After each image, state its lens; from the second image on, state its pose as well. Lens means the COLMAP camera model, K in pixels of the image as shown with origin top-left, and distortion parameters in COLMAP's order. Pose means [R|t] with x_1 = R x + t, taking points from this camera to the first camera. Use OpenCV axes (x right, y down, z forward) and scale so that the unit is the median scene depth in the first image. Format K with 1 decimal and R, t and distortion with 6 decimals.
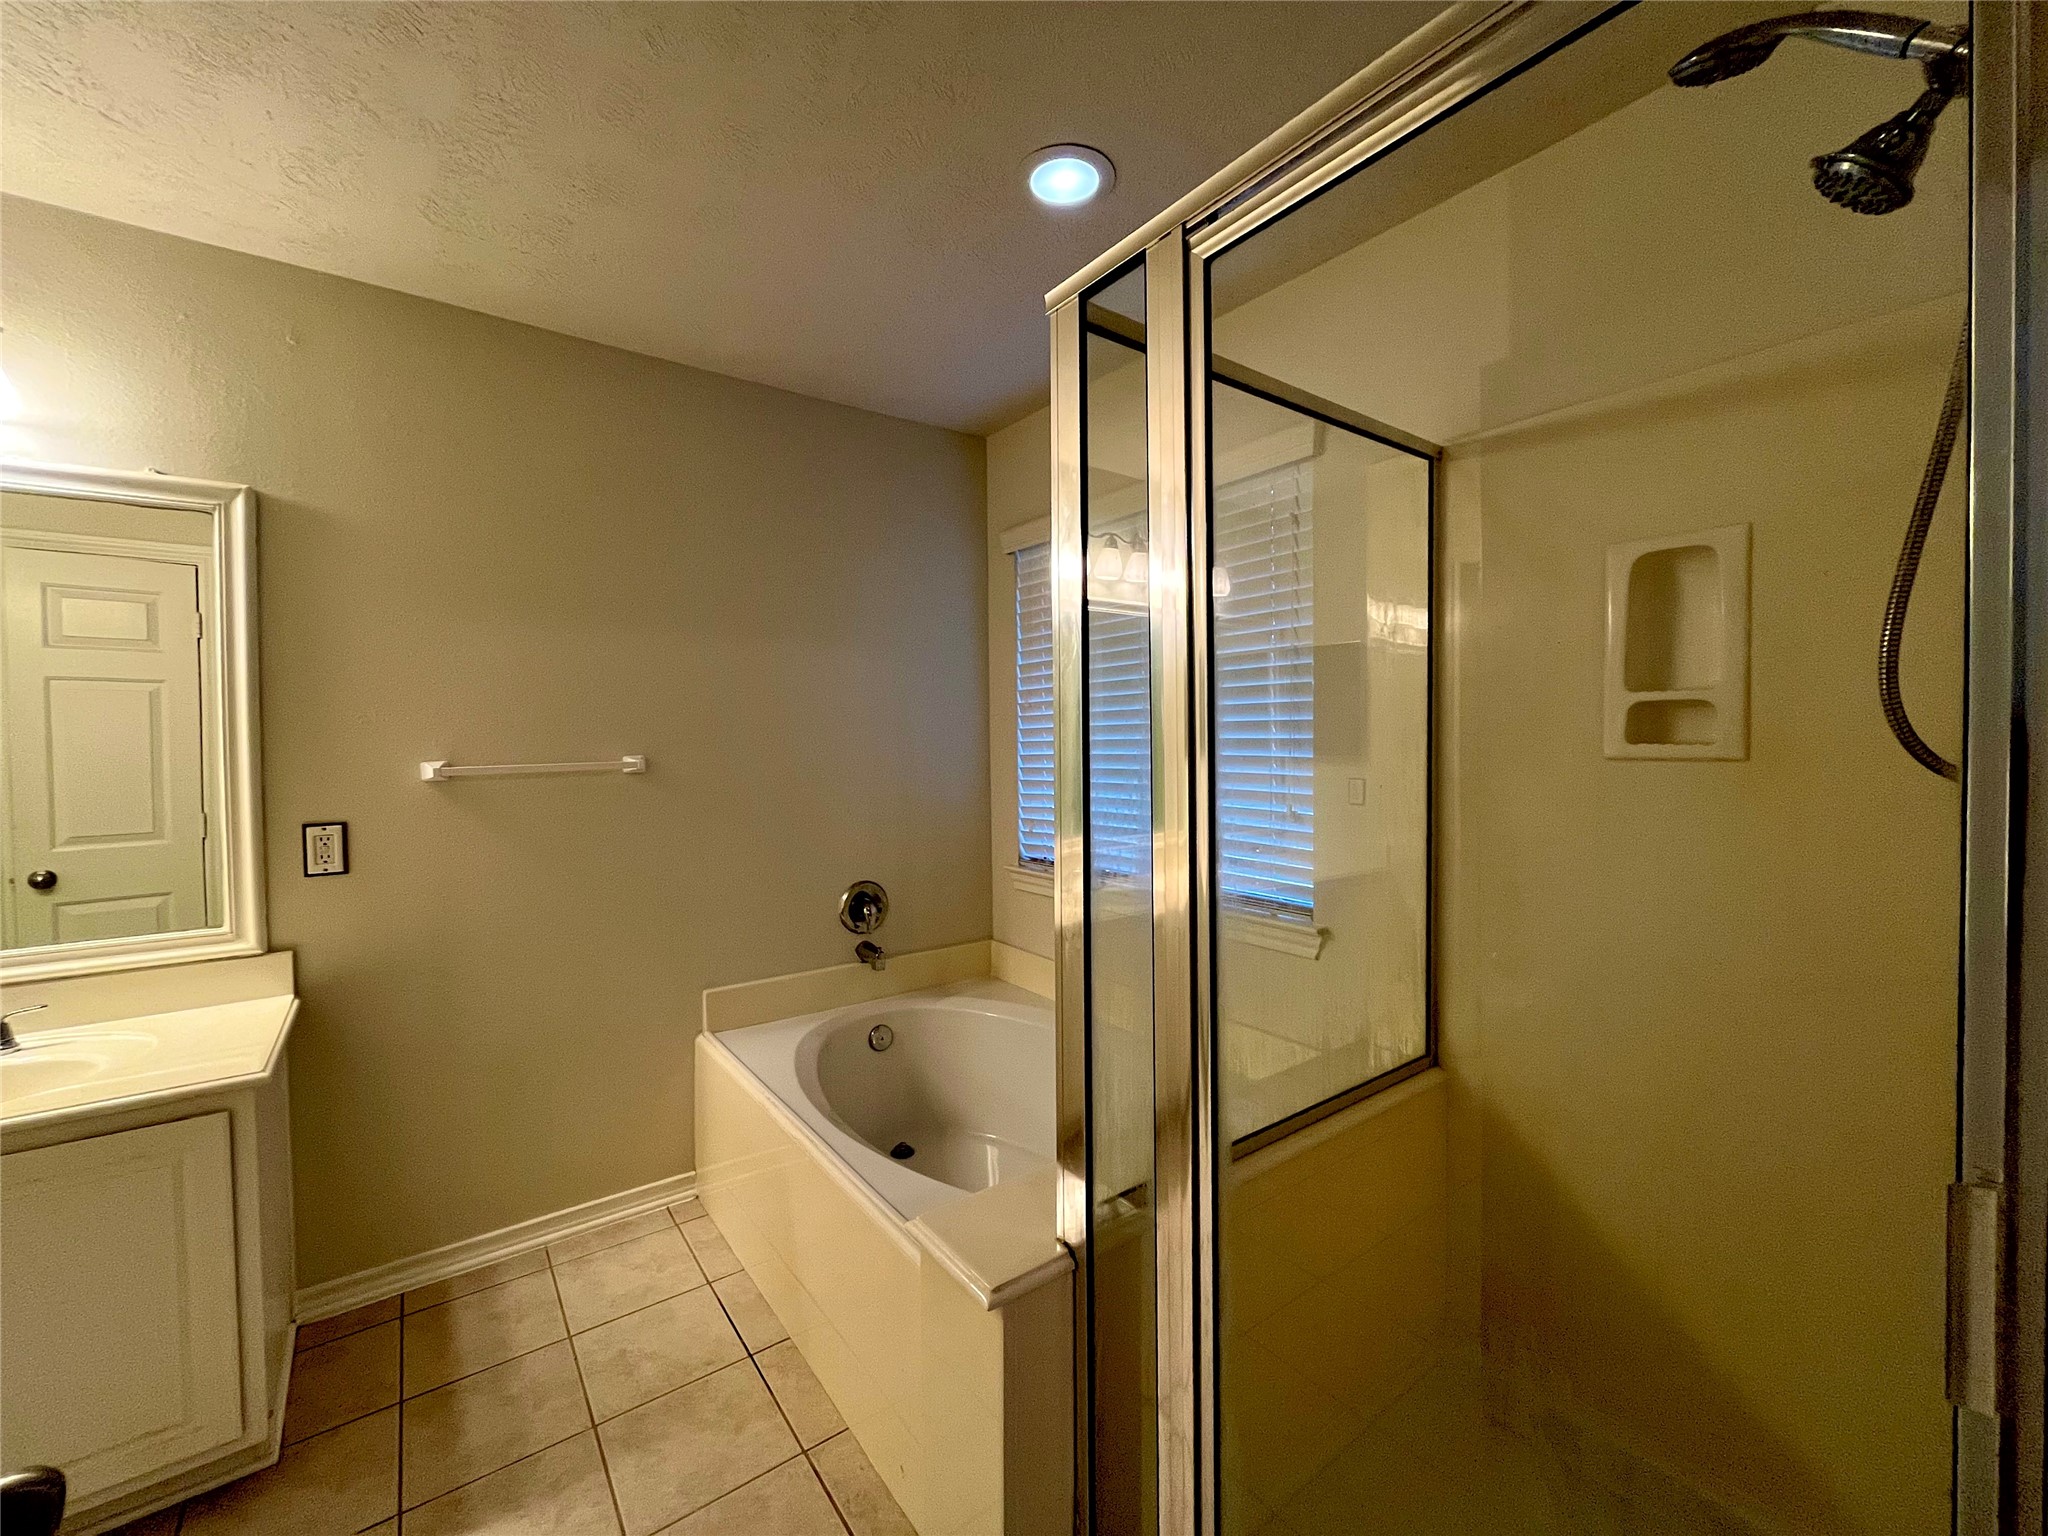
lens RADIAL K [[838.0, 0, 1024.0], [0, 838.0, 768.0], [0, 0, 1]] dist [0.001746, 0.000082]
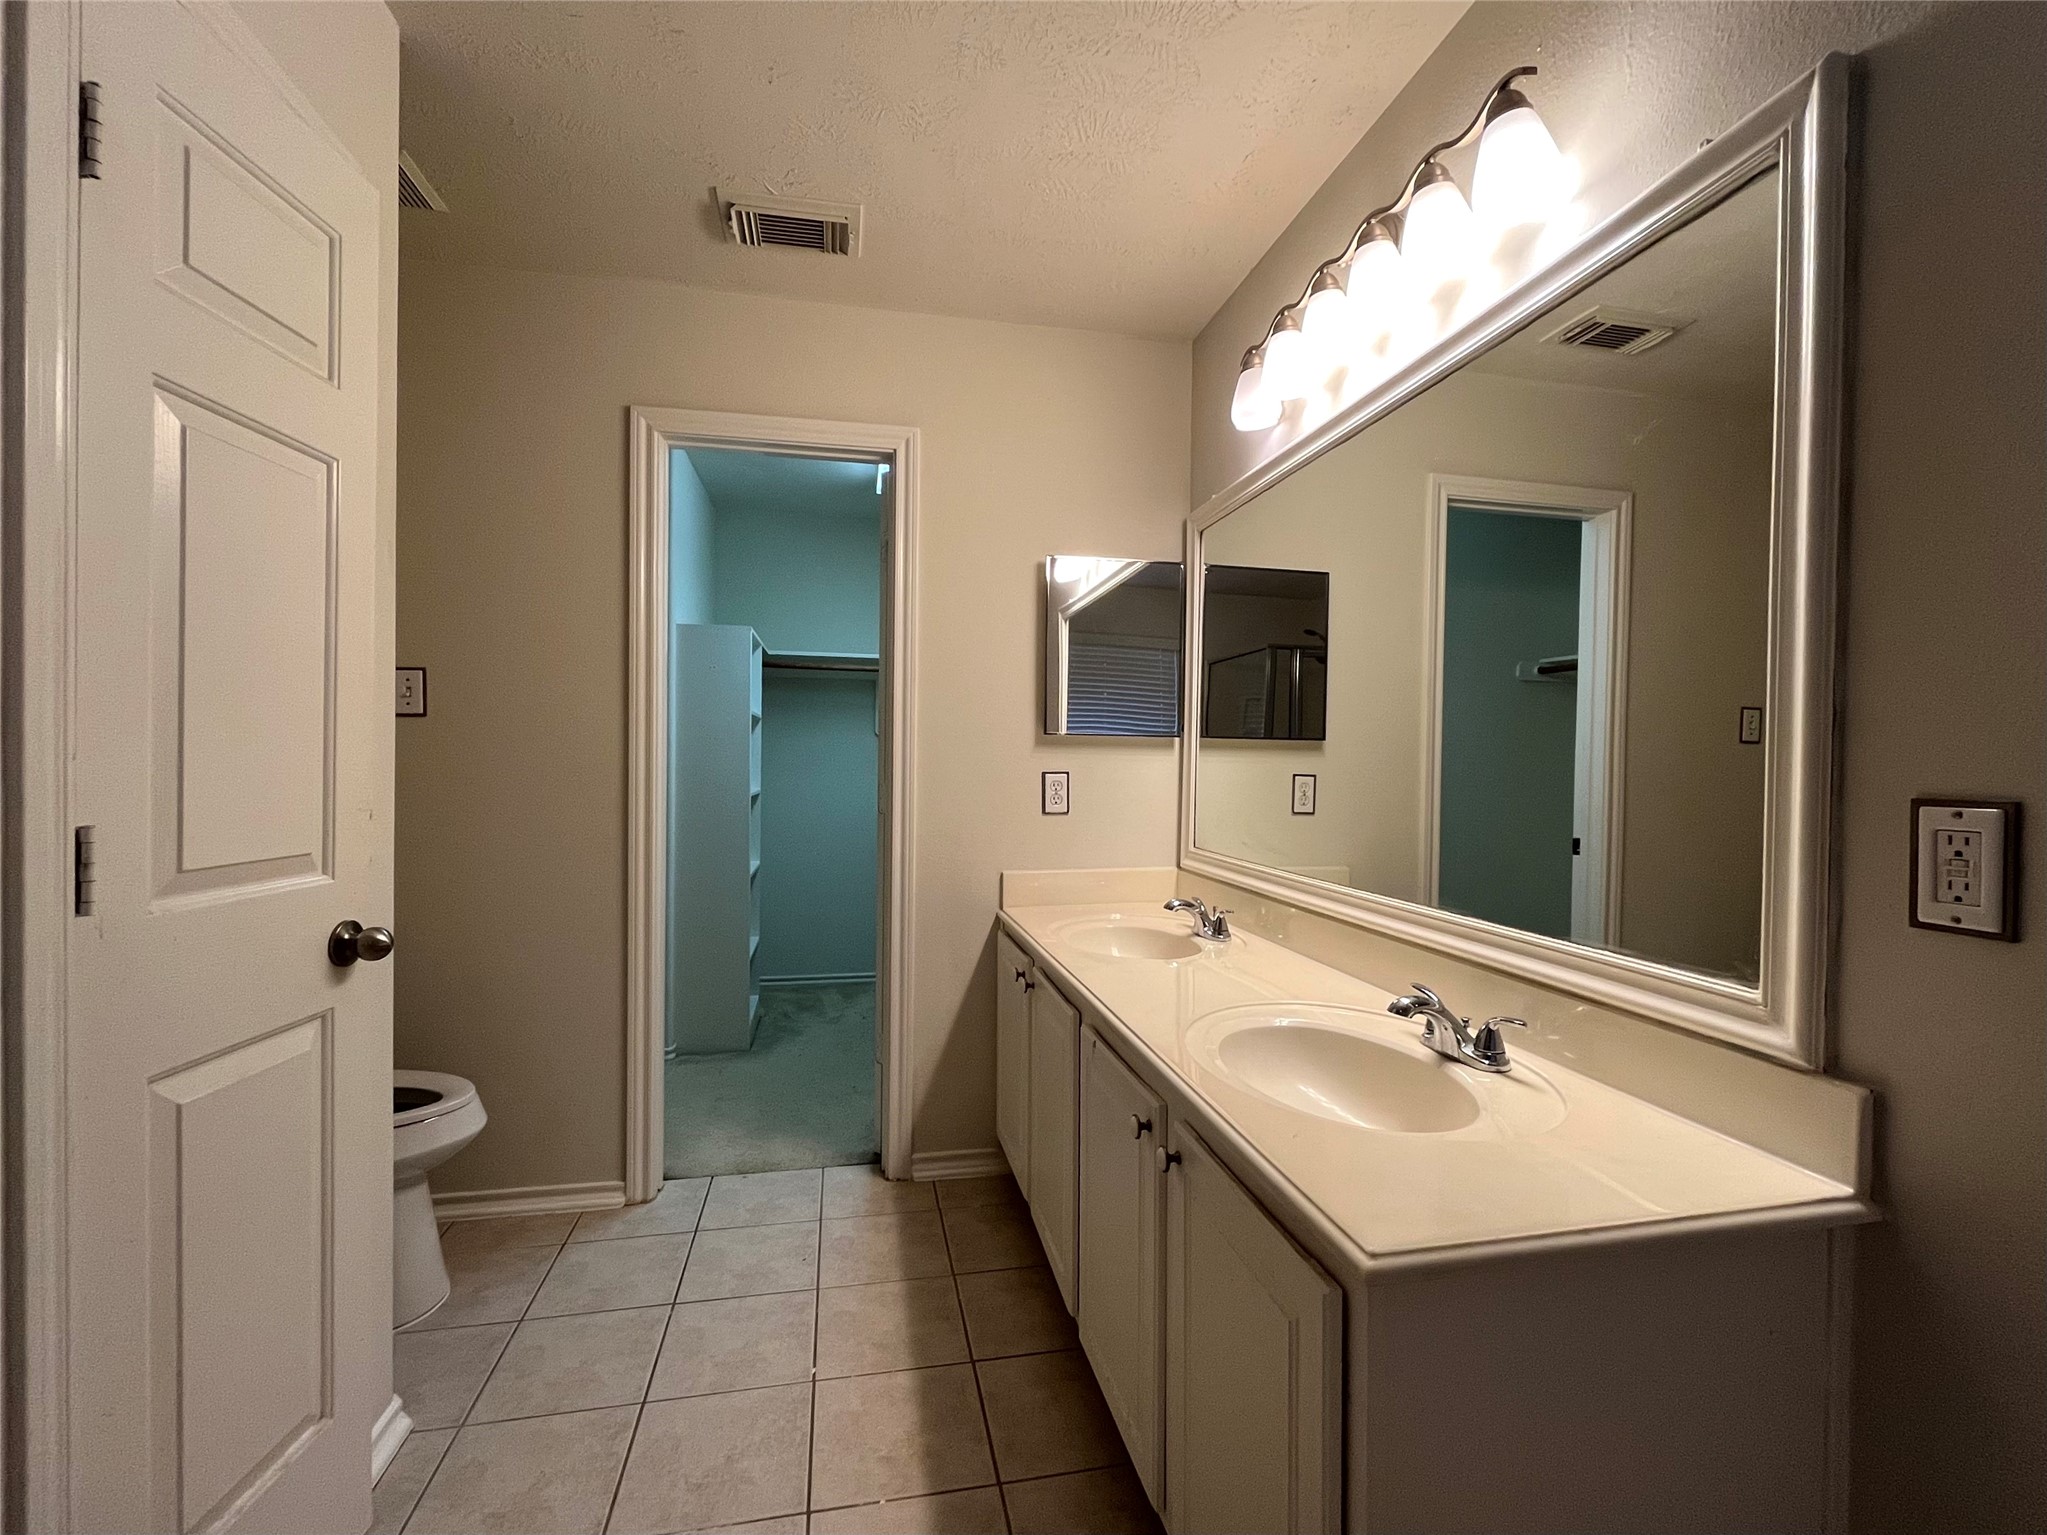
lens RADIAL K [[837.6, 0, 1023.5], [0, 837.6, 767.5], [0, 0, 1]] dist [0.001746, 0.000082]
pose [[-0.424266, 0.007910, -0.905503, -0.307828], [-0.042078, 0.998709, 0.028439, 0.060295], [0.904560, 0.050168, -0.423385, 0.800104]]
